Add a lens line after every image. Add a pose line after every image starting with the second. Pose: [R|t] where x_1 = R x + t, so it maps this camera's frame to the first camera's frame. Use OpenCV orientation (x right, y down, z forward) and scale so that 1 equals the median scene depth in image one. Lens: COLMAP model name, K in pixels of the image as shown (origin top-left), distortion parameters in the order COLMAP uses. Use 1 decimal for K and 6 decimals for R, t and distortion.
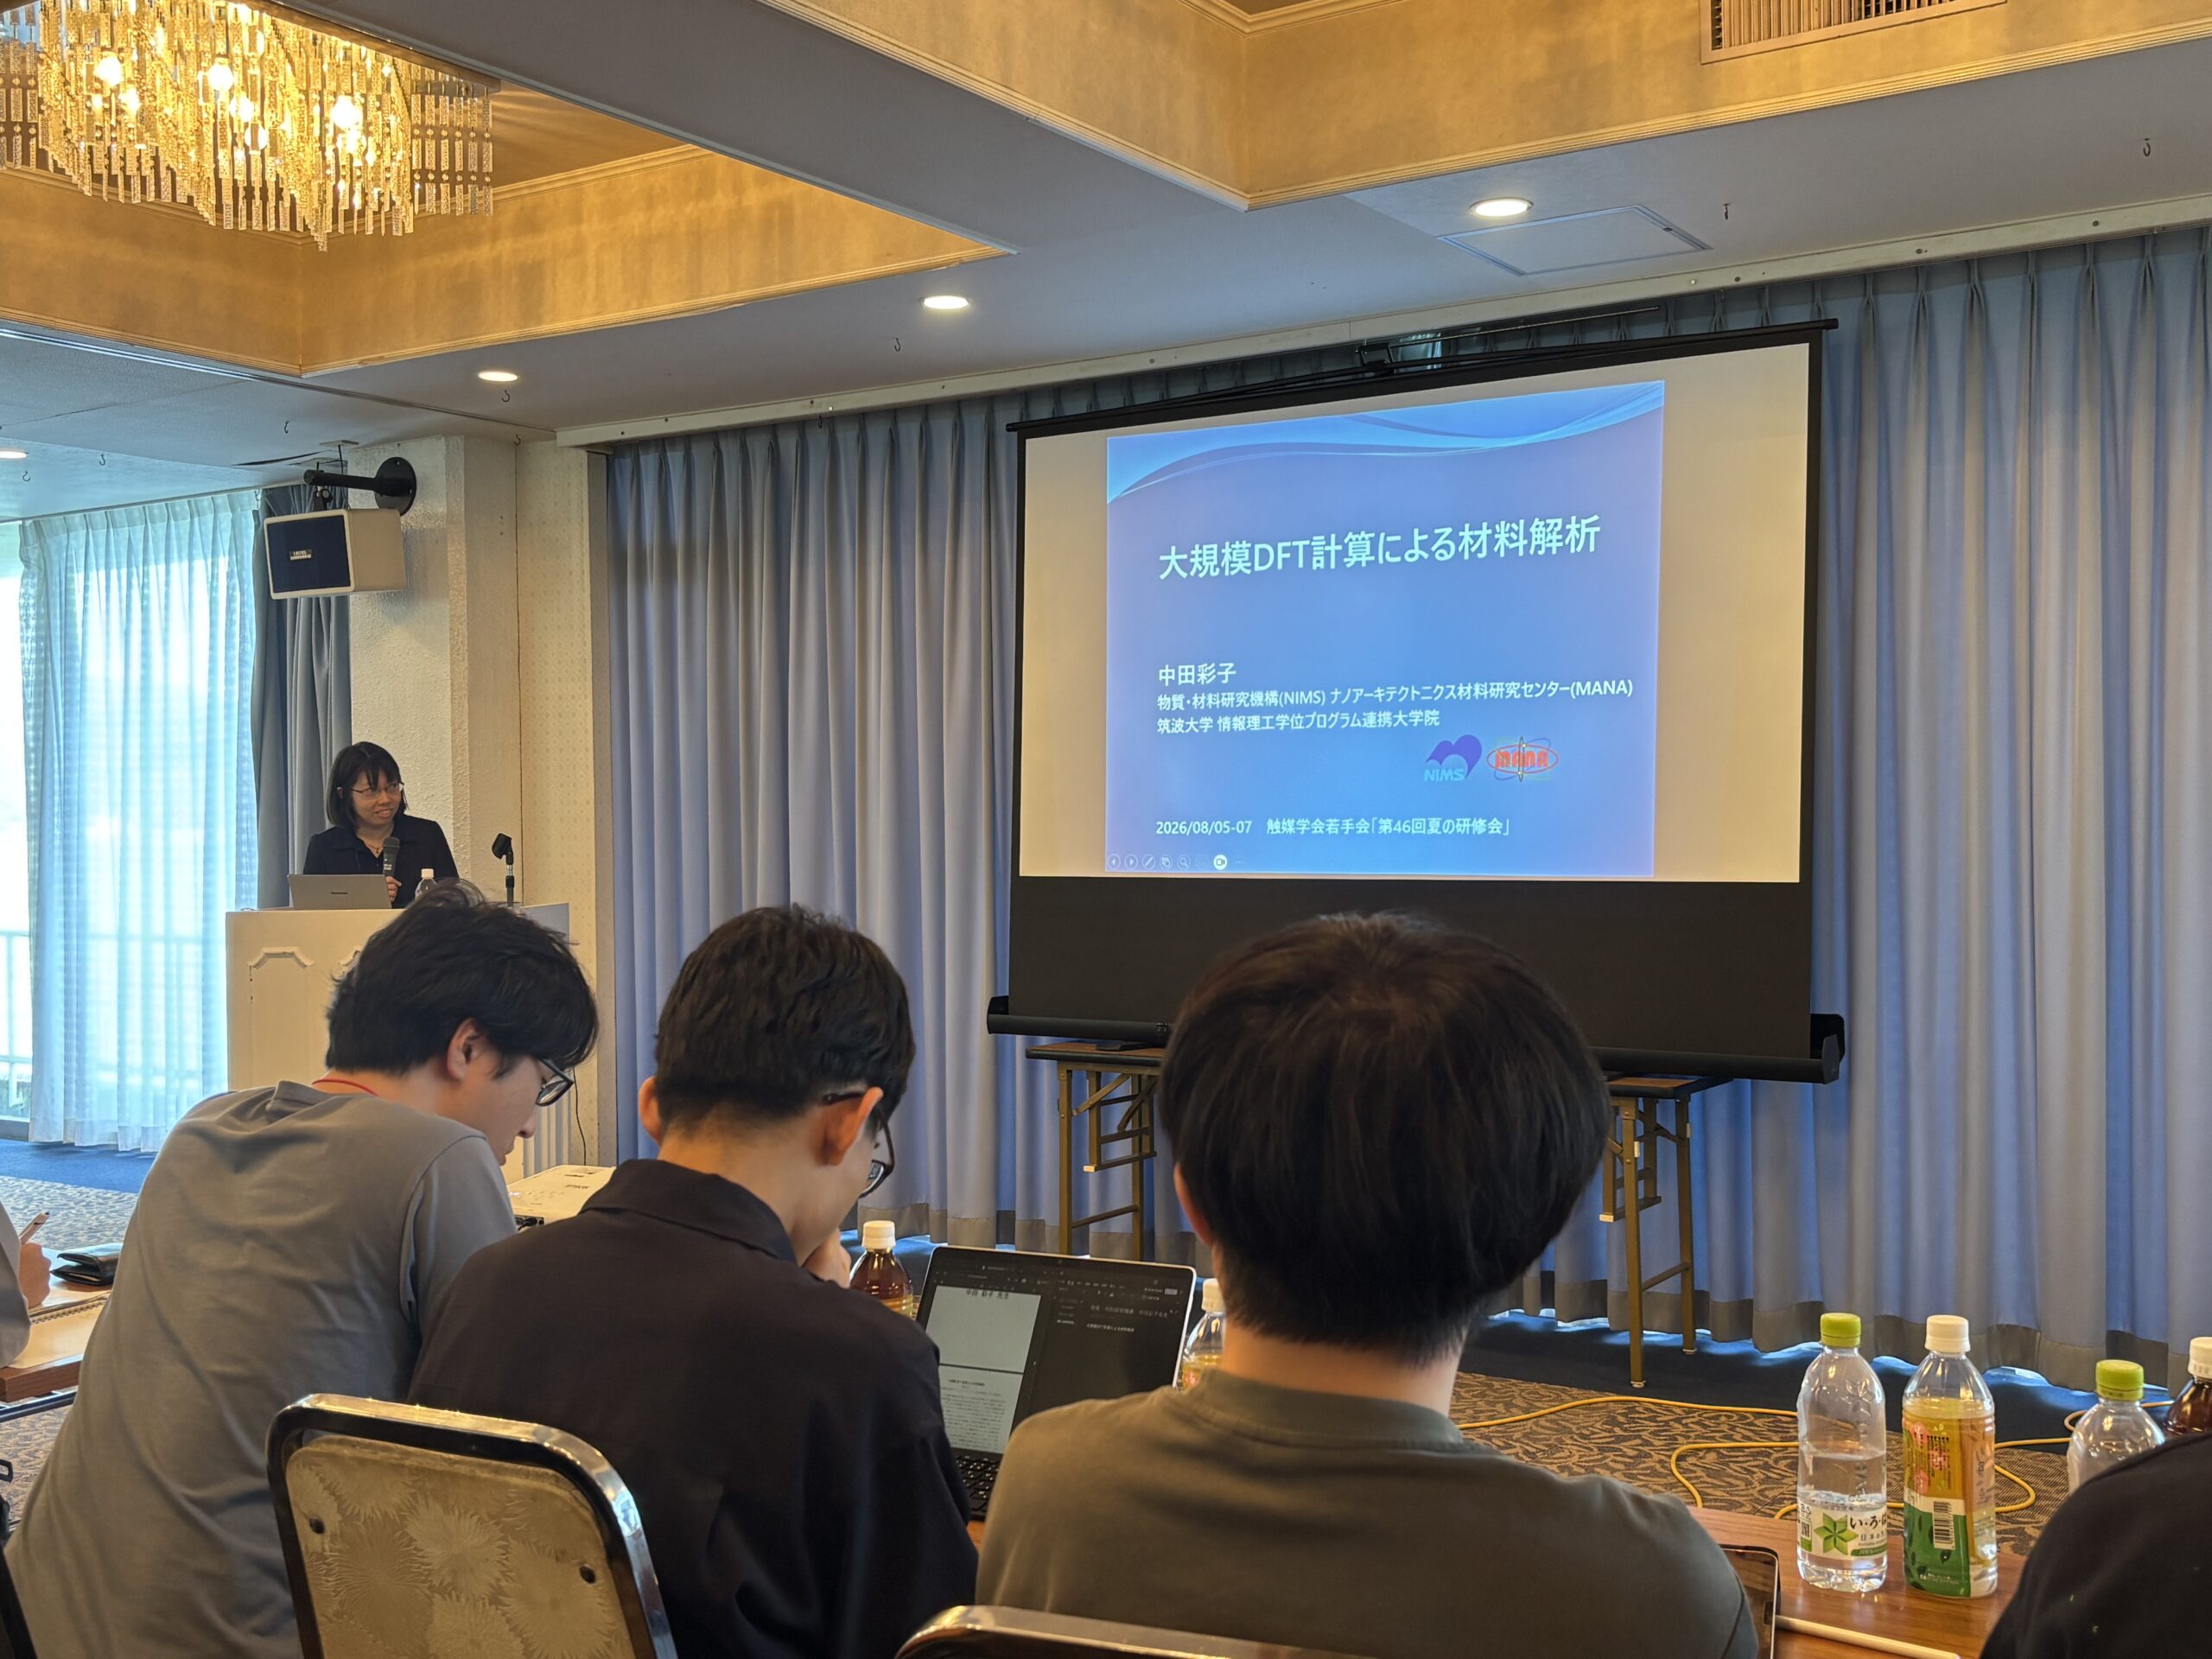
lens RADIAL K [[2336.9, 0, 1109.5], [0, 2336.9, 841.0], [0, 0, 1]] dist [-0.013394, 0.109925]
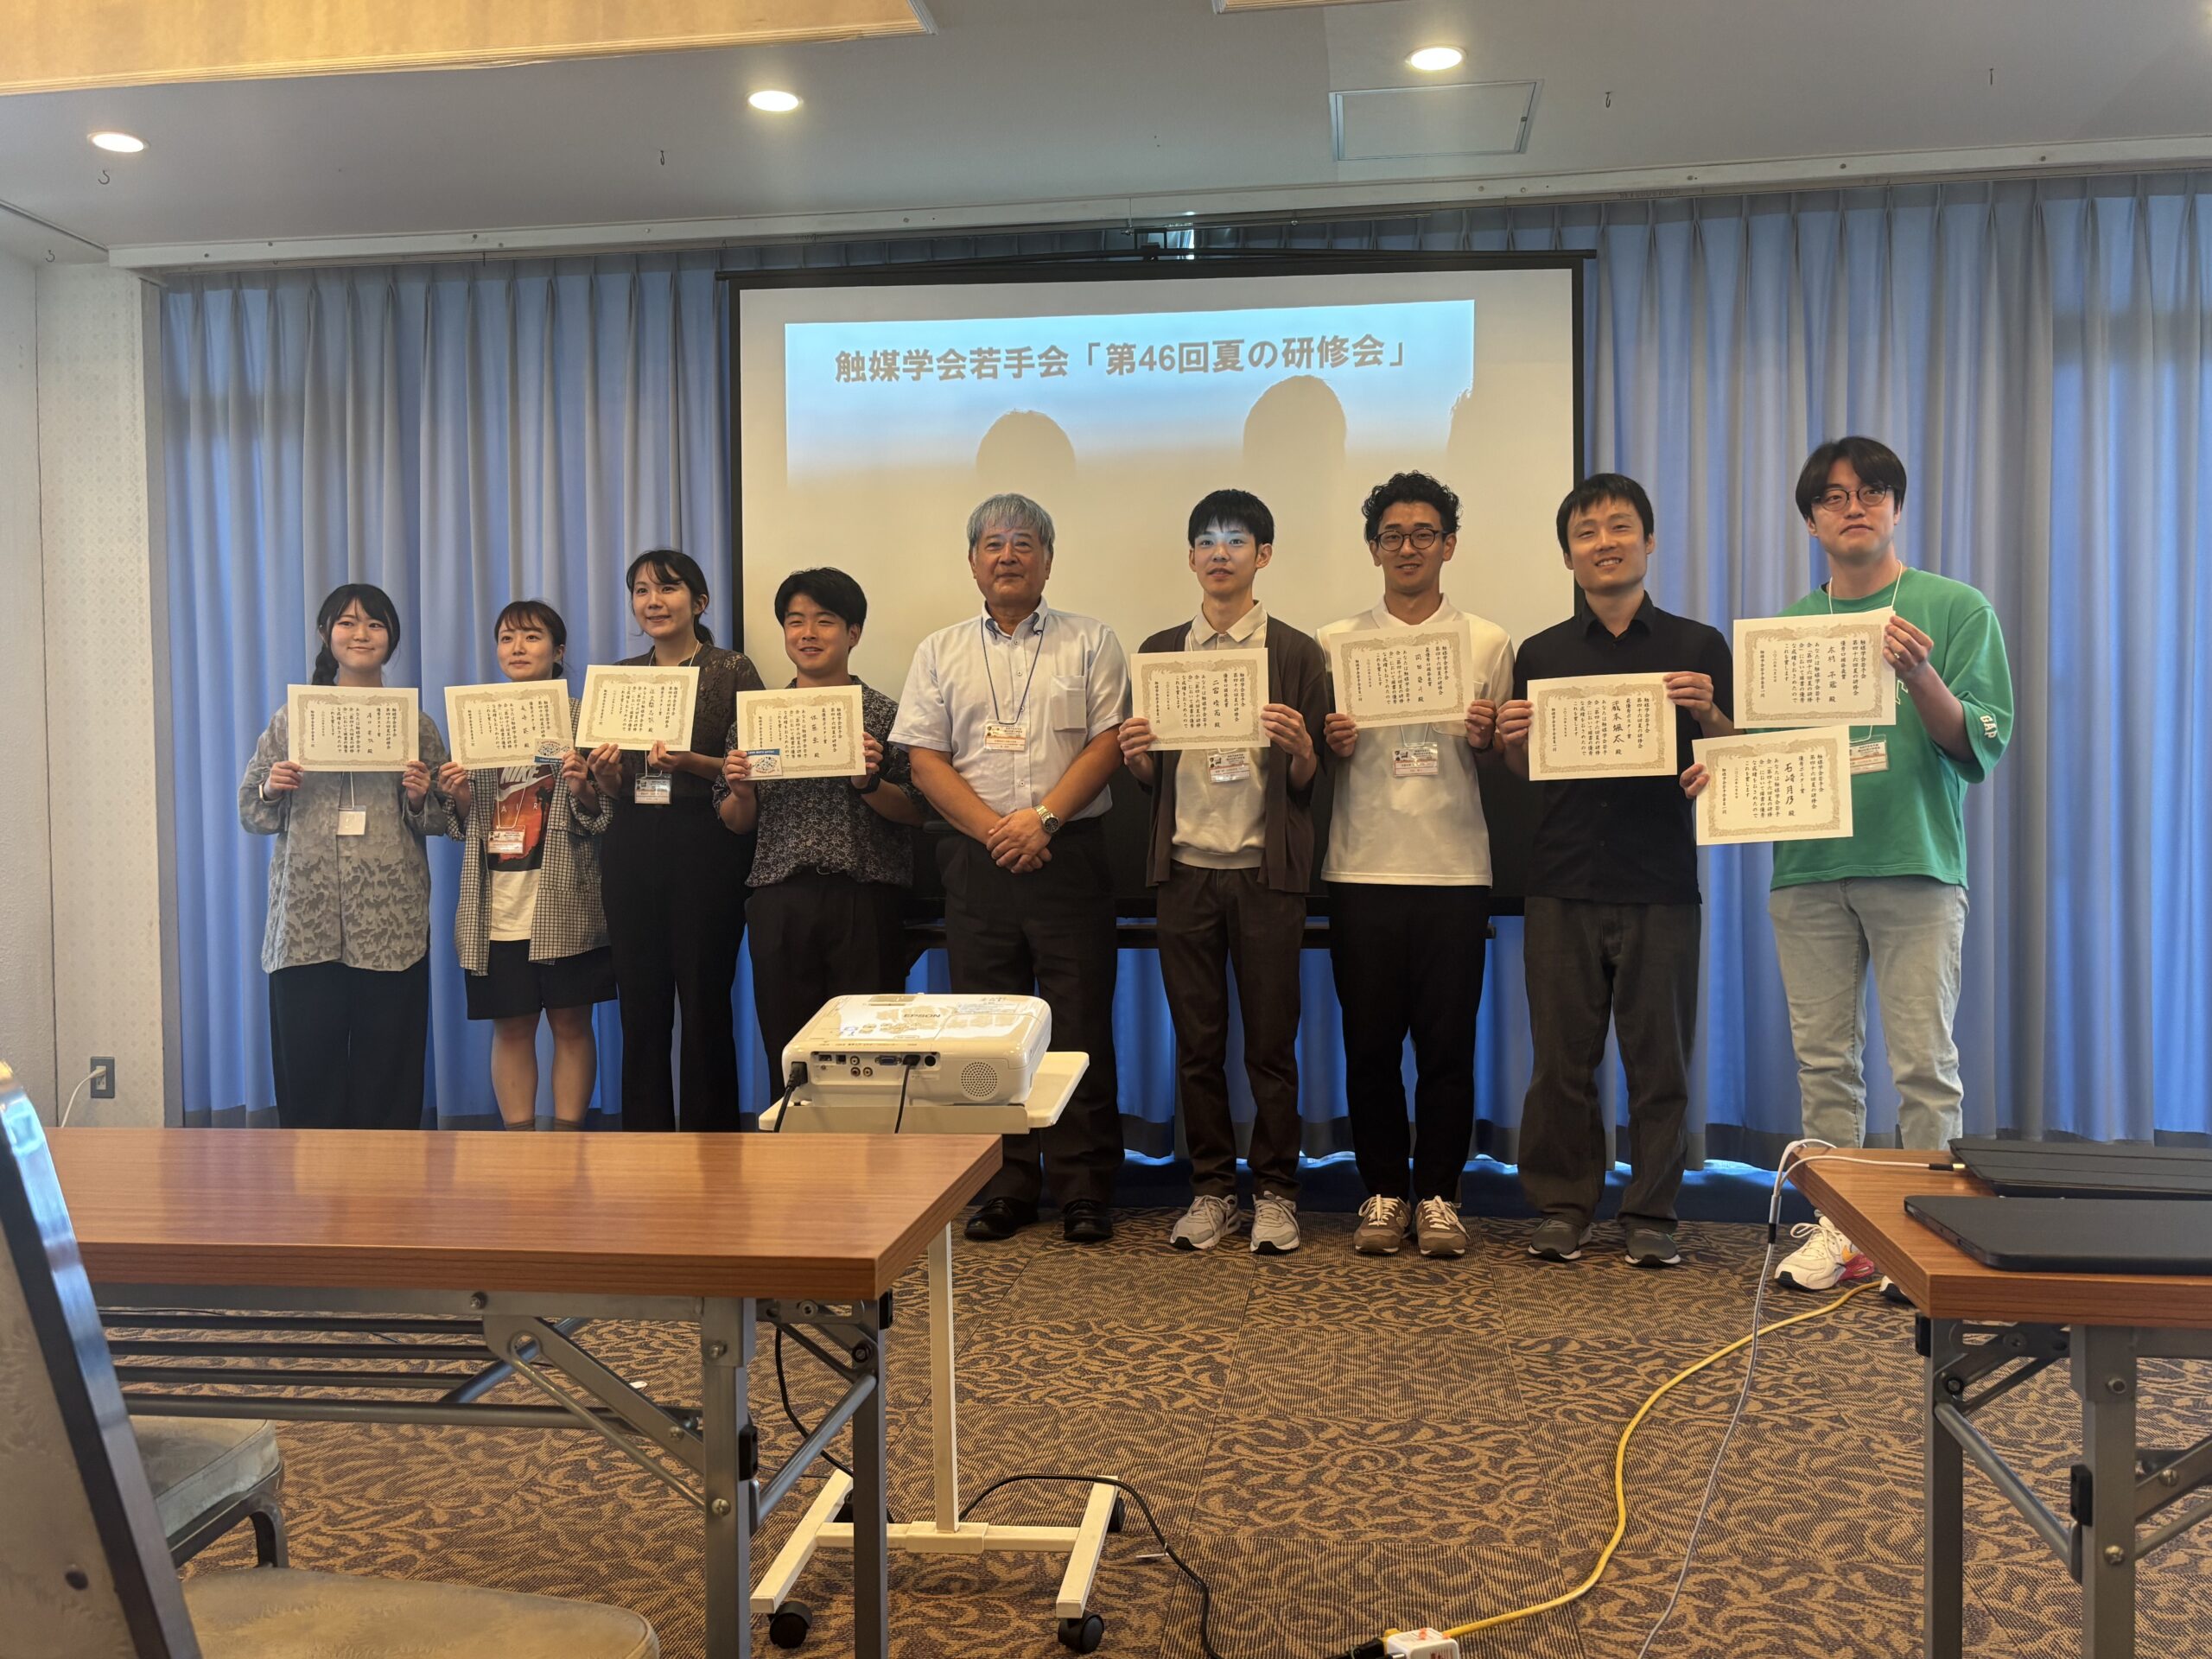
lens RADIAL K [[1821.1, 0, 1115.5], [0, 1821.1, 841.4], [0, 0, 1]] dist [0.073400, -0.098423]
pose [[0.900033, -0.009038, 0.435728, -0.261157], [0.005691, 0.999943, 0.008986, 0.051894], [-0.435785, -0.005608, 0.900033, 0.286345]]
